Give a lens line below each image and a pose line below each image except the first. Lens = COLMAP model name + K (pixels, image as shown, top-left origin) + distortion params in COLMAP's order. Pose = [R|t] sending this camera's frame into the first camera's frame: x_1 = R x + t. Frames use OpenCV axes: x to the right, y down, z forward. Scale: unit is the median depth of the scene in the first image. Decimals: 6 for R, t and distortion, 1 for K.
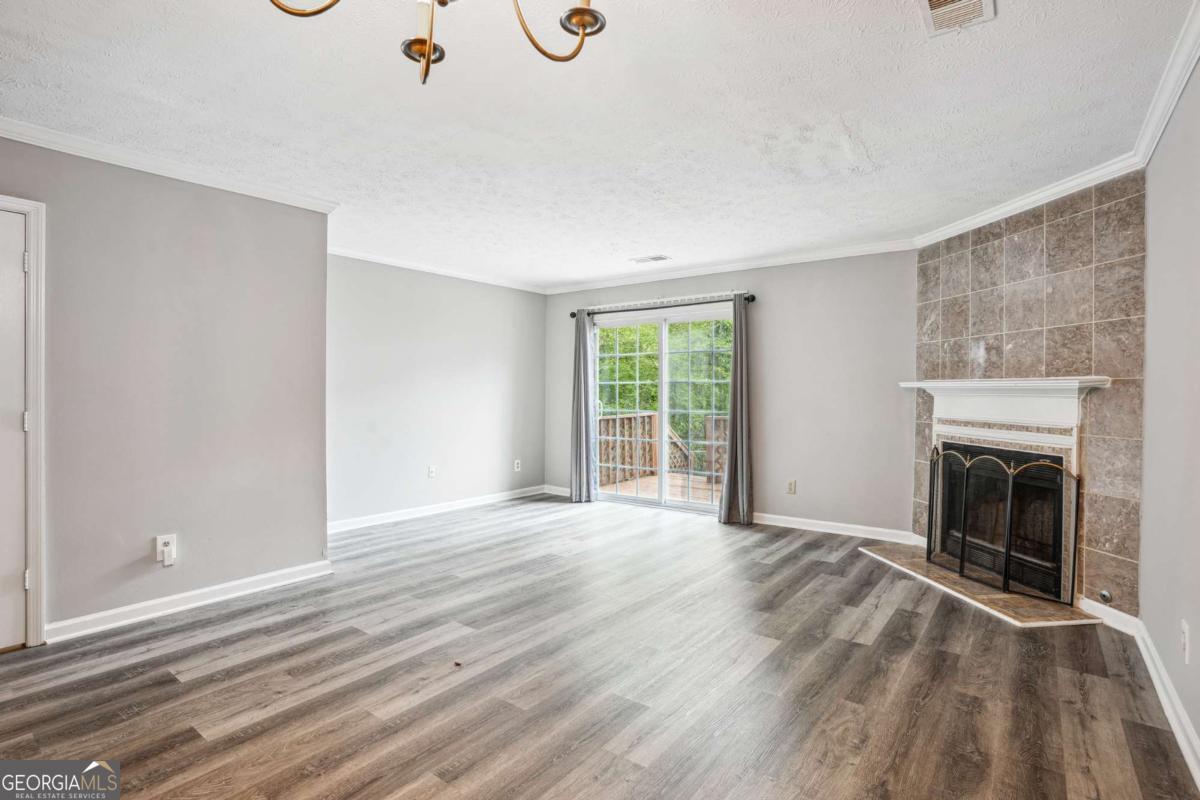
lens RADIAL K [[589.0, 0, 601.8], [0, 589.0, 393.7], [0, 0, 1]] dist [-0.062077, 0.027519]
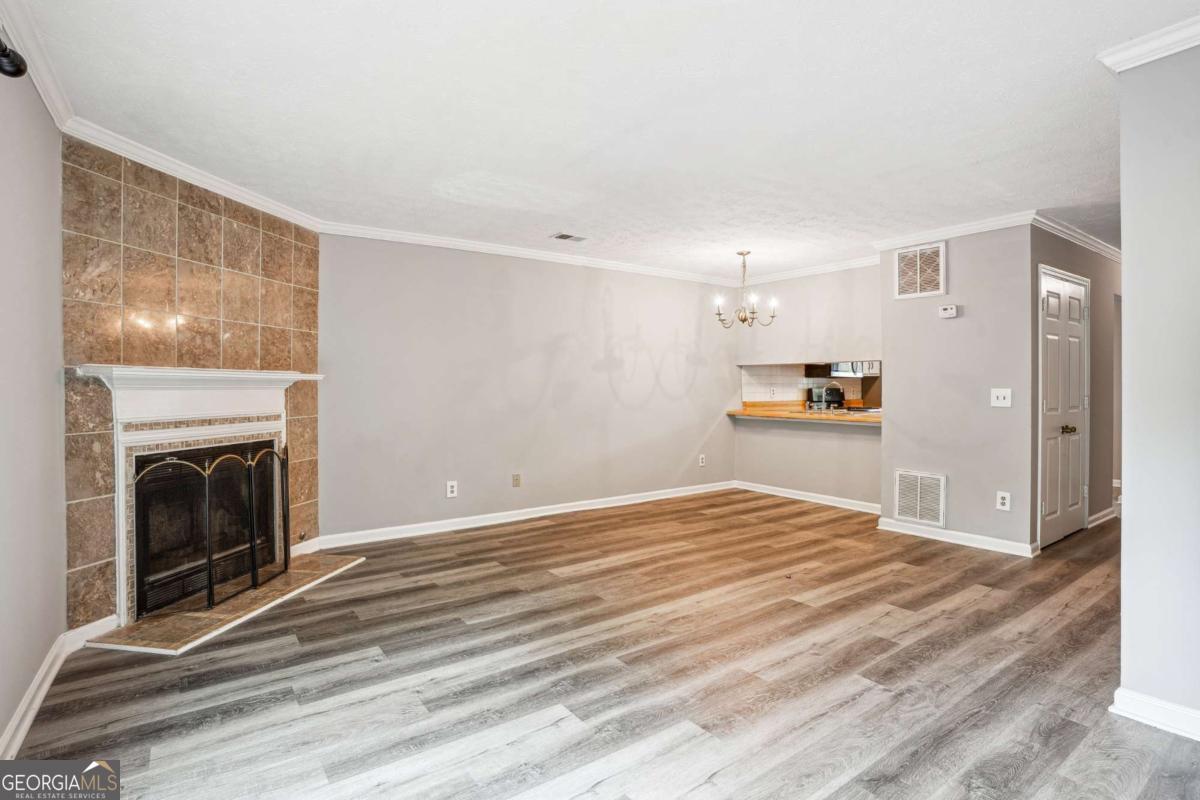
lens RADIAL K [[599.3, 0, 600.1], [0, 599.3, 382.3], [0, 0, 1]] dist [-0.076594, 0.034135]
pose [[-0.954599, -0.003024, 0.297879, -0.173723], [-0.002851, 0.999995, 0.001015, -0.008434], [-0.297881, 0.000119, -0.954603, 1.850912]]
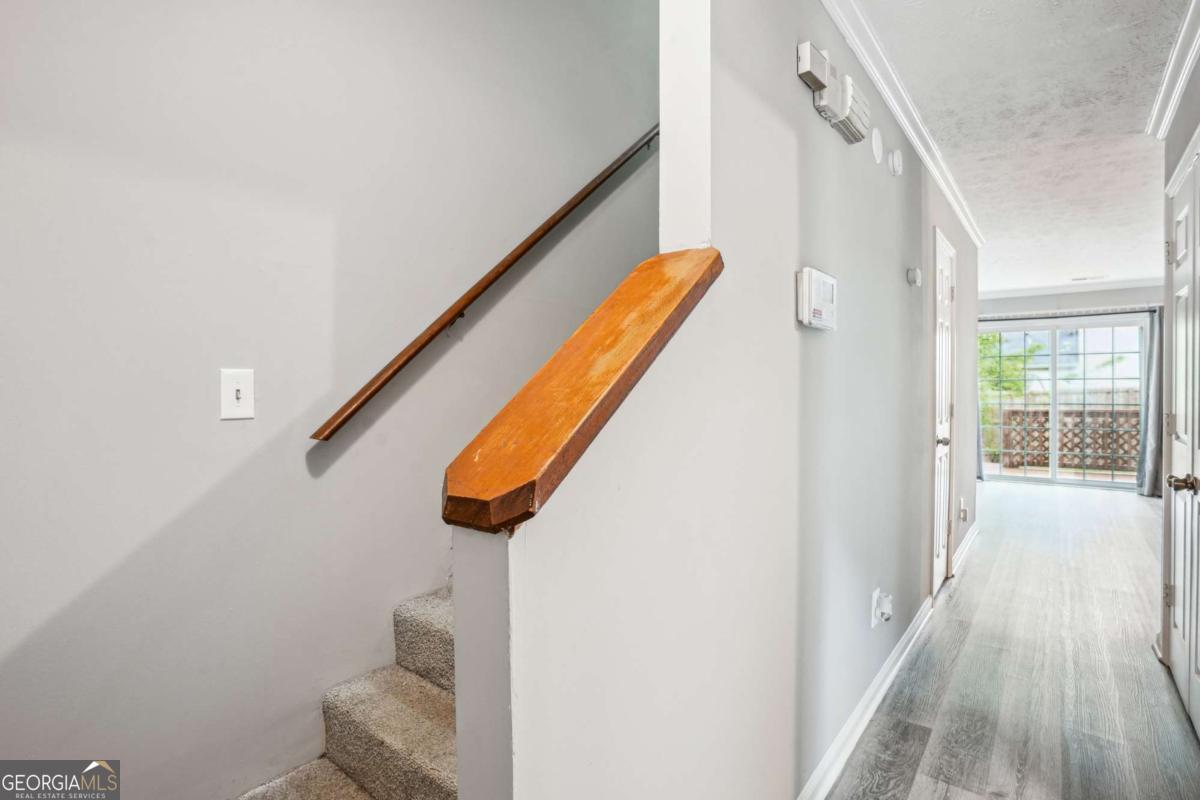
lens RADIAL K [[599.3, 0, 600.1], [0, 599.3, 382.3], [0, 0, 1]] dist [-0.076594, 0.034135]
pose [[0.999701, -0.004516, -0.024026, -1.401076], [0.004257, 0.999932, -0.010822, -0.008877], [0.024073, 0.010716, 0.999653, -0.332697]]
